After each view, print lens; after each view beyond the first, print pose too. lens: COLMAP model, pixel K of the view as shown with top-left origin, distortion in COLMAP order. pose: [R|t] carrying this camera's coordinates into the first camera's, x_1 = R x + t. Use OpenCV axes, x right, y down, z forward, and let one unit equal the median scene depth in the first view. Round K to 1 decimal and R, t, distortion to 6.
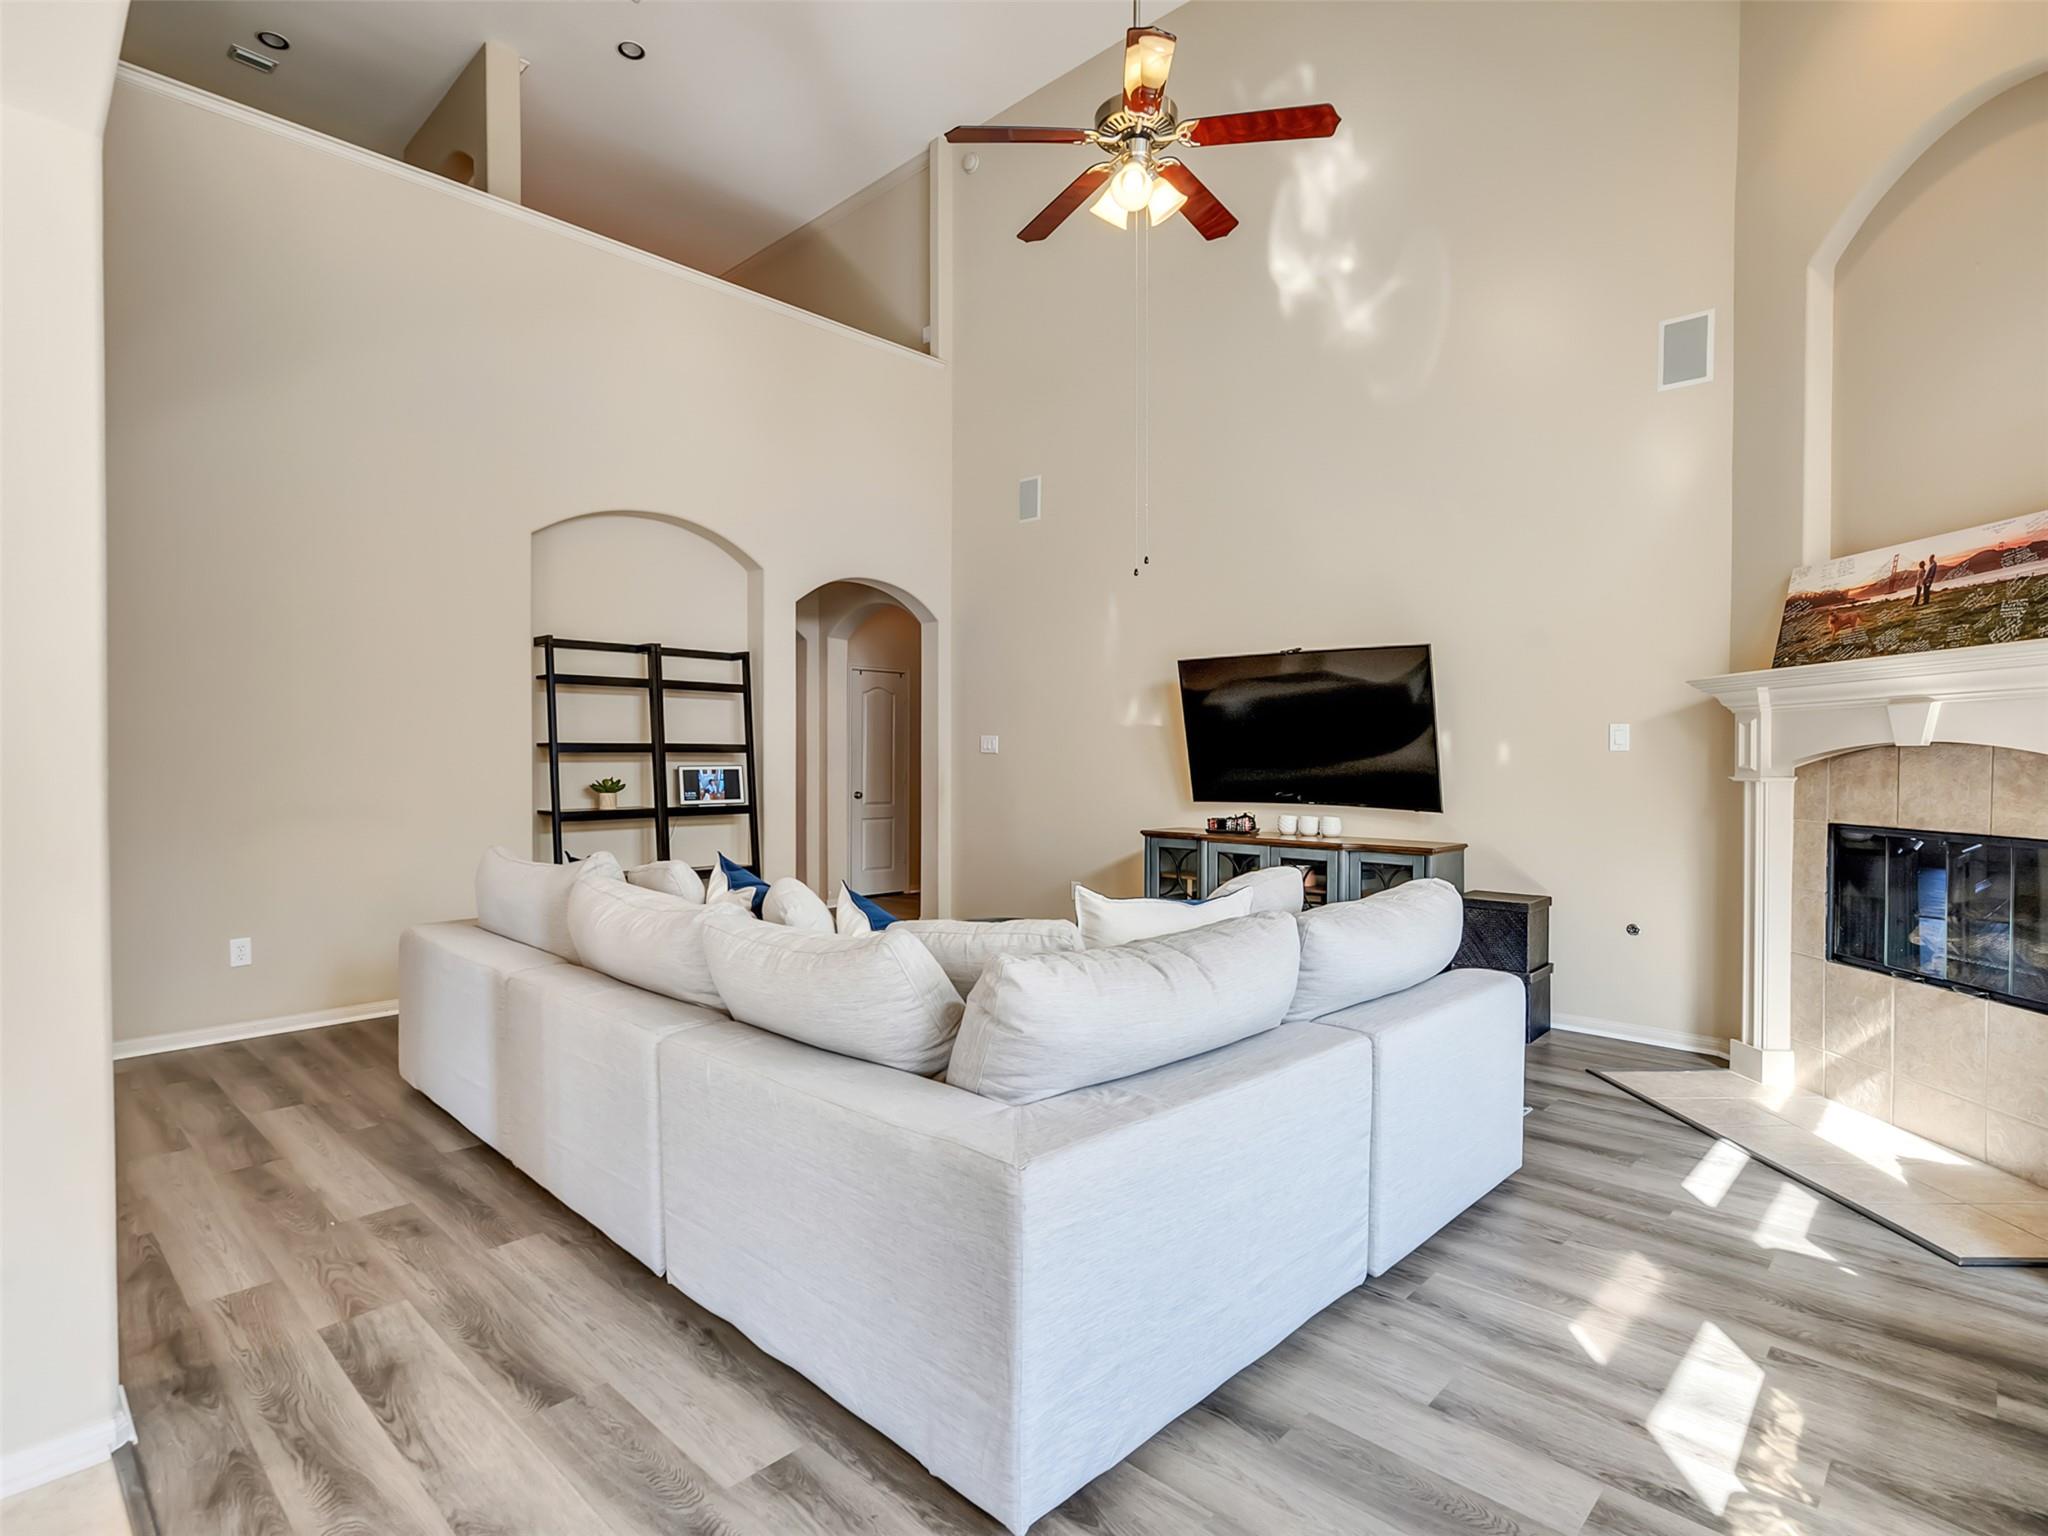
lens RADIAL K [[1040.5, 0, 1006.0], [0, 1040.5, 764.9], [0, 0, 1]] dist [-0.004103, 0.001696]
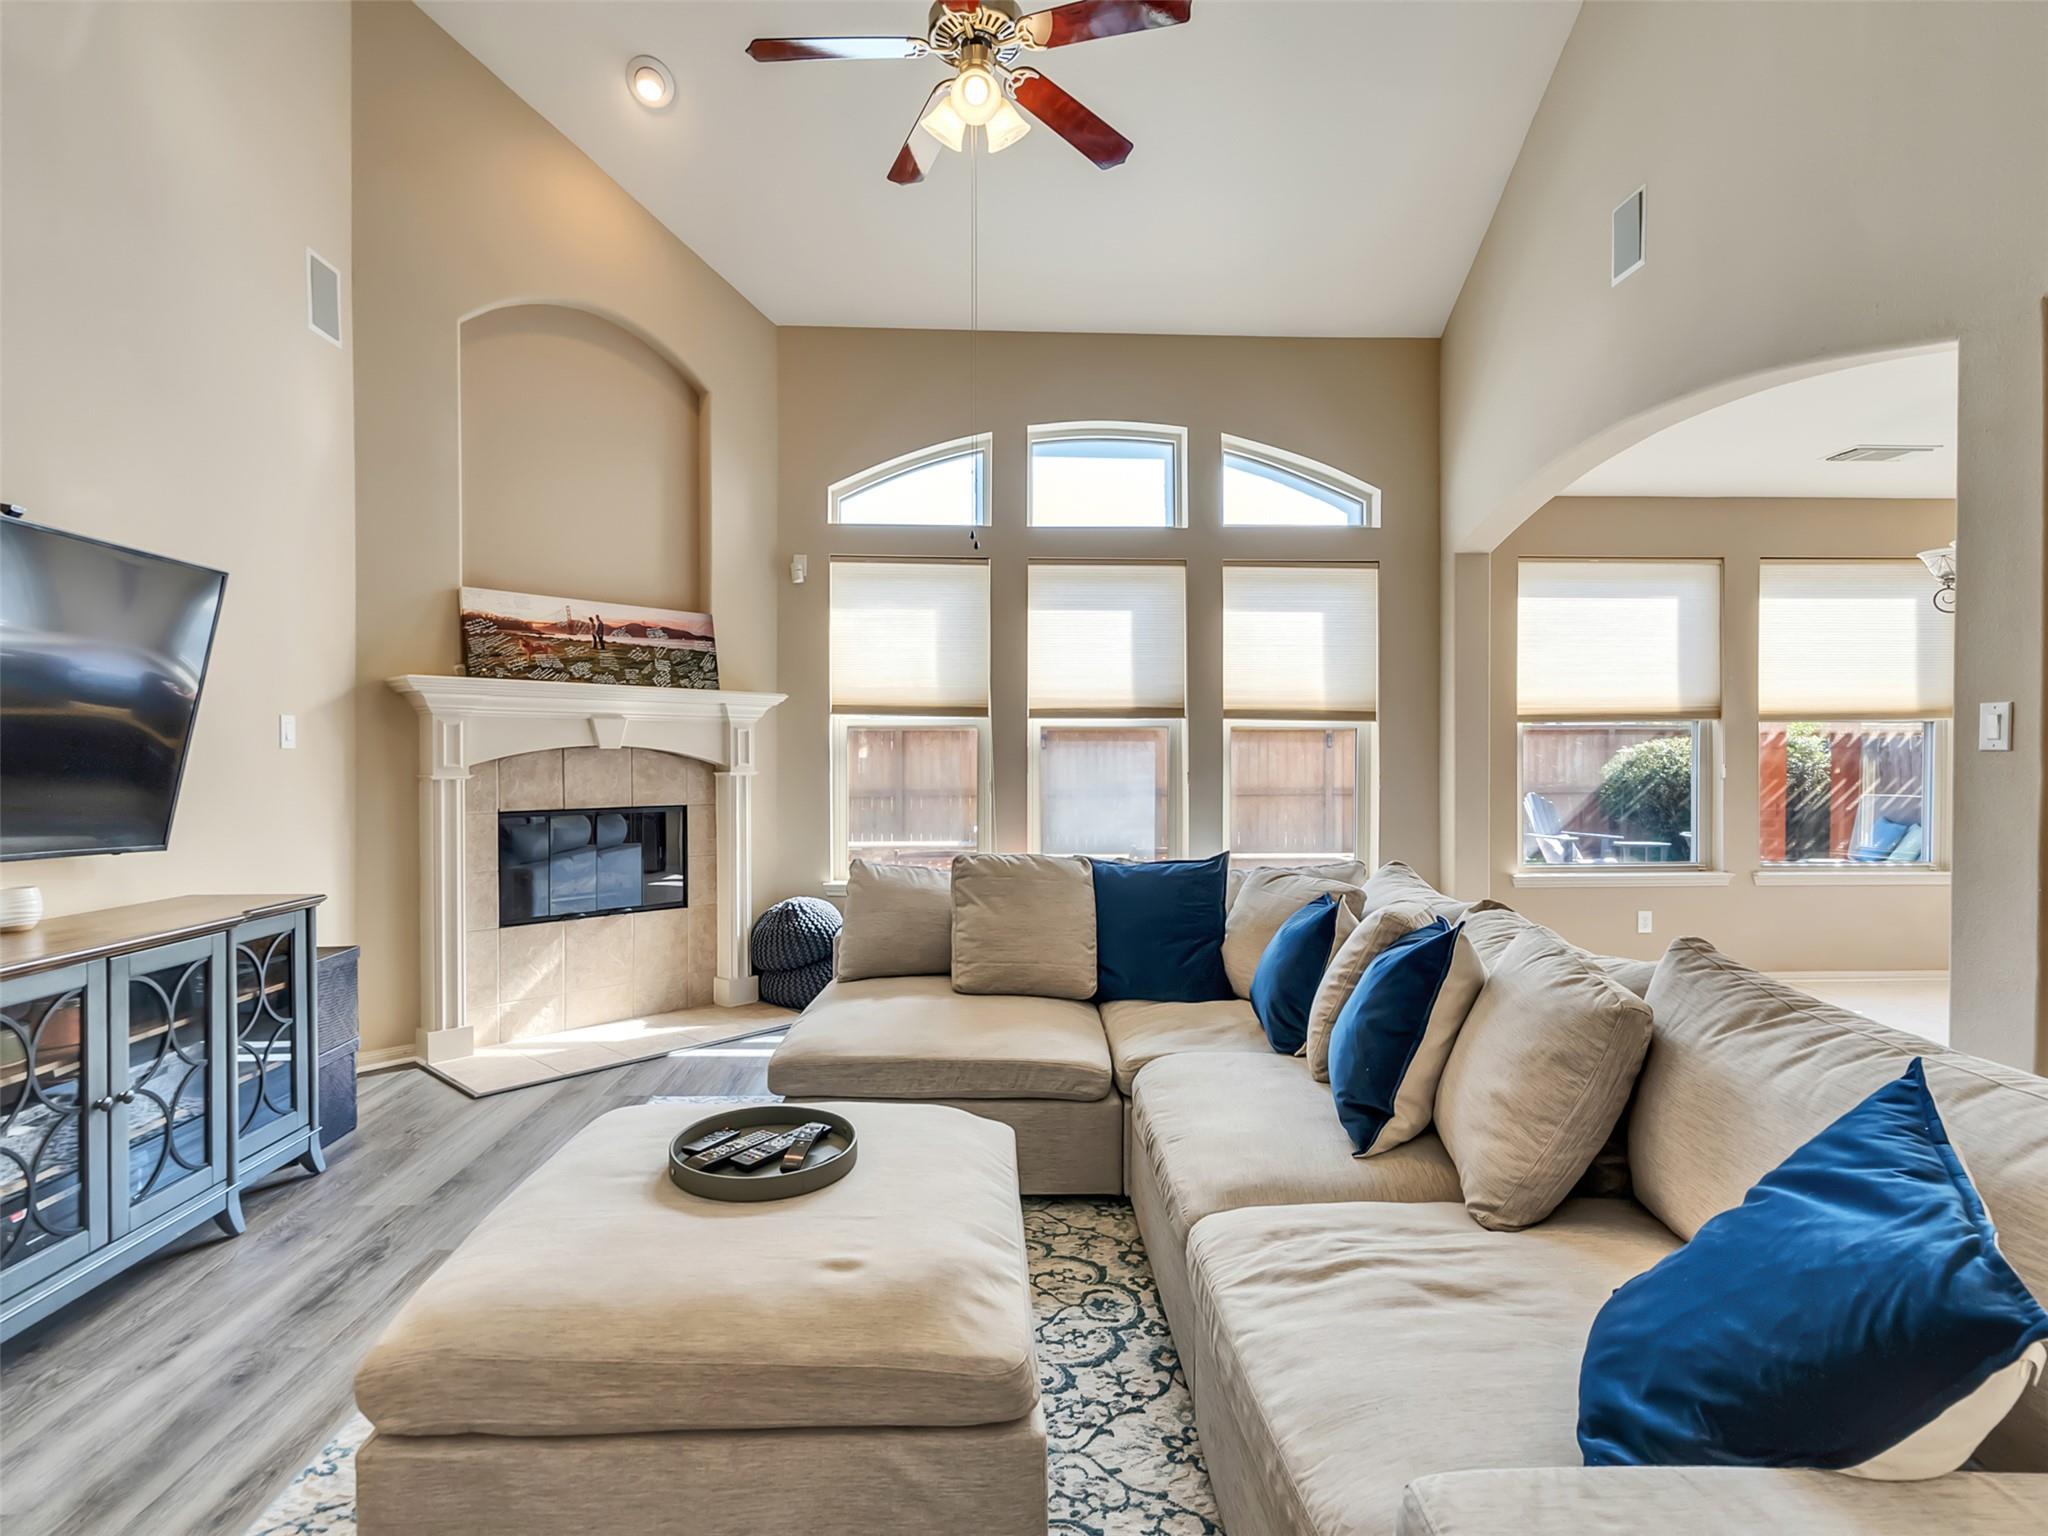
lens RADIAL K [[1040.5, 0, 1006.0], [0, 1040.5, 764.9], [0, 0, 1]] dist [-0.004103, 0.001696]
pose [[-0.721552, -0.005363, 0.692339, -0.468287], [0.005776, 0.999889, 0.013765, -0.011464], [-0.692336, 0.013931, -0.721441, 1.526732]]
